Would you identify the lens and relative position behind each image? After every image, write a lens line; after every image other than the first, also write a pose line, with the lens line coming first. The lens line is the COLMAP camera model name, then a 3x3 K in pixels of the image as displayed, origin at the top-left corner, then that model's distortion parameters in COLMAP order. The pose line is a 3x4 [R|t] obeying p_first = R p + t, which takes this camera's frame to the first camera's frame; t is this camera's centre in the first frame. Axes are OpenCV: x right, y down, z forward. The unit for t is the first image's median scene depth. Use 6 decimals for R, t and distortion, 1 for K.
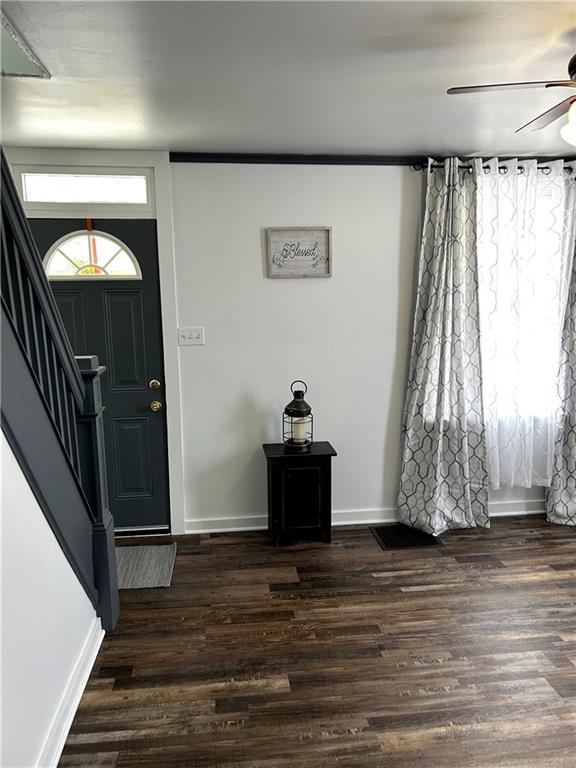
lens RADIAL K [[580.6, 0, 286.2], [0, 580.6, 385.2], [0, 0, 1]] dist [0.048416, -0.052904]
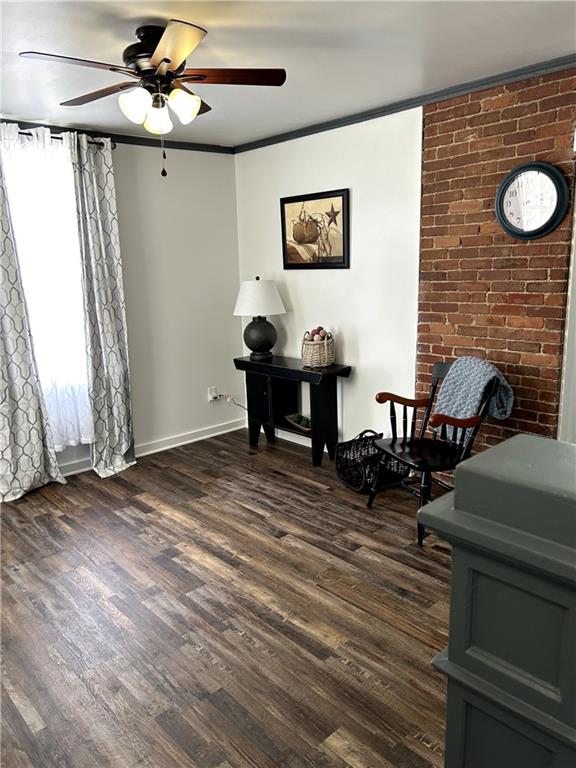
lens RADIAL K [[580.6, 0, 283.9], [0, 580.6, 381.6], [0, 0, 1]] dist [0.048416, -0.052904]
pose [[-0.584237, -0.134966, 0.800282, -0.343723], [0.149774, 0.951208, 0.269761, -0.114341], [-0.797643, 0.277466, -0.535517, 0.863920]]
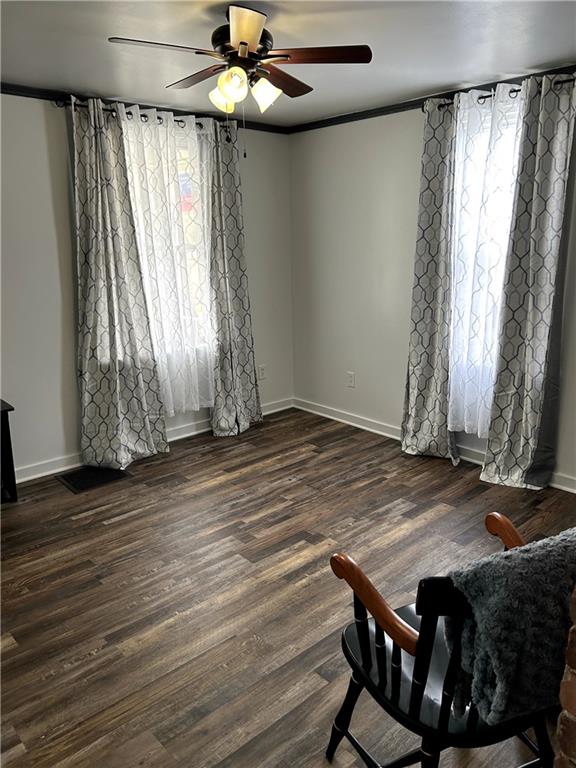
lens RADIAL K [[580.6, 0, 292.7], [0, 580.6, 379.0], [0, 0, 1]] dist [0.048416, -0.052904]
pose [[0.811880, -0.131232, 0.568884, -0.076314], [0.082988, 0.990456, 0.110046, 0.004333], [-0.577896, -0.042133, 0.815022, -0.034792]]
